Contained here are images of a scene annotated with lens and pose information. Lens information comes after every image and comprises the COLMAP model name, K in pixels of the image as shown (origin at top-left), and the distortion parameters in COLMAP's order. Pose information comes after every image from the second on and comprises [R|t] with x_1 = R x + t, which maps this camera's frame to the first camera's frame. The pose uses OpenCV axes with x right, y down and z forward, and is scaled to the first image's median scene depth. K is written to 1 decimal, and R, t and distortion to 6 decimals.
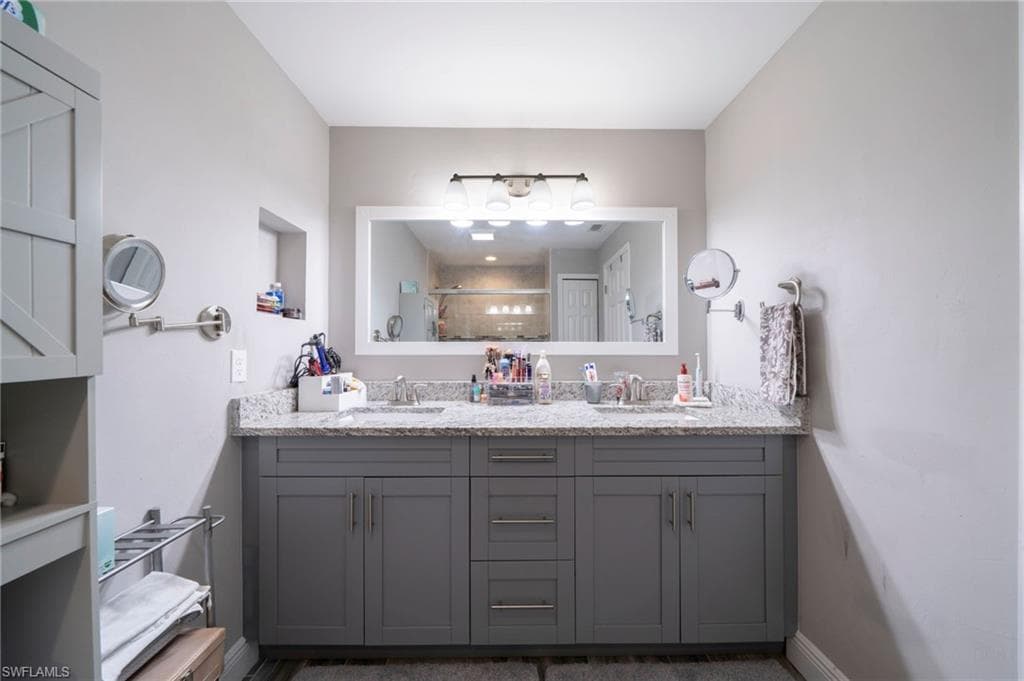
lens RADIAL K [[357.0, 0, 512.2], [0, 357.0, 344.5], [0, 0, 1]] dist [-0.003201, 0.000041]
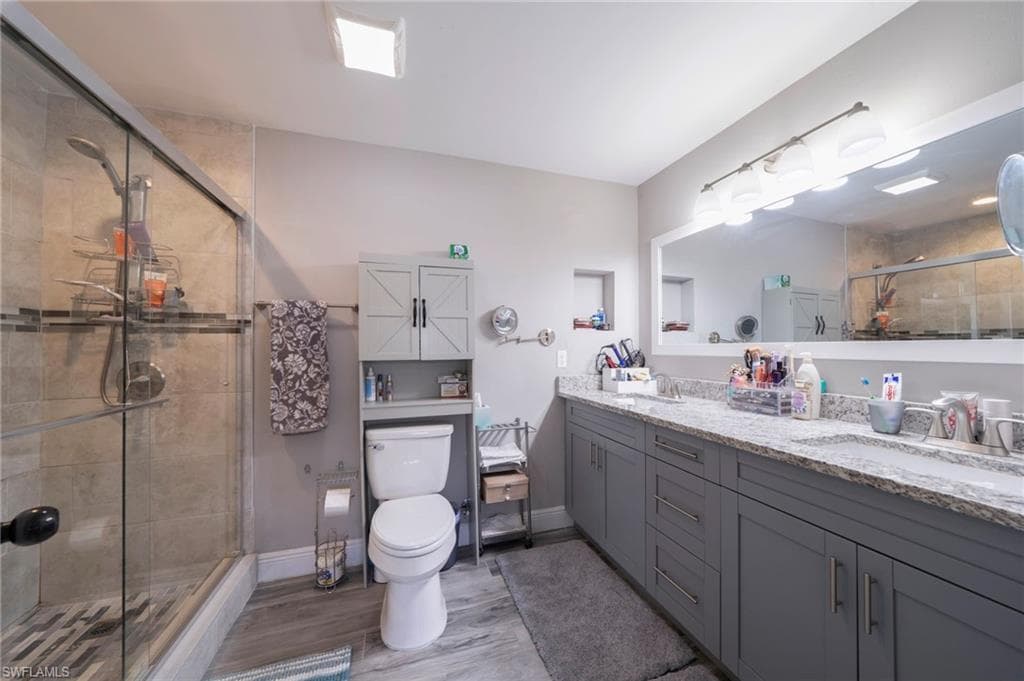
lens RADIAL K [[357.0, 0, 511.9], [0, 357.0, 345.1], [0, 0, 1]] dist [-0.003201, 0.000041]
pose [[0.299893, -0.008684, -0.953933, 0.757767], [0.011115, 0.999922, -0.005608, -0.004762], [0.953908, -0.008922, 0.299967, 0.155602]]
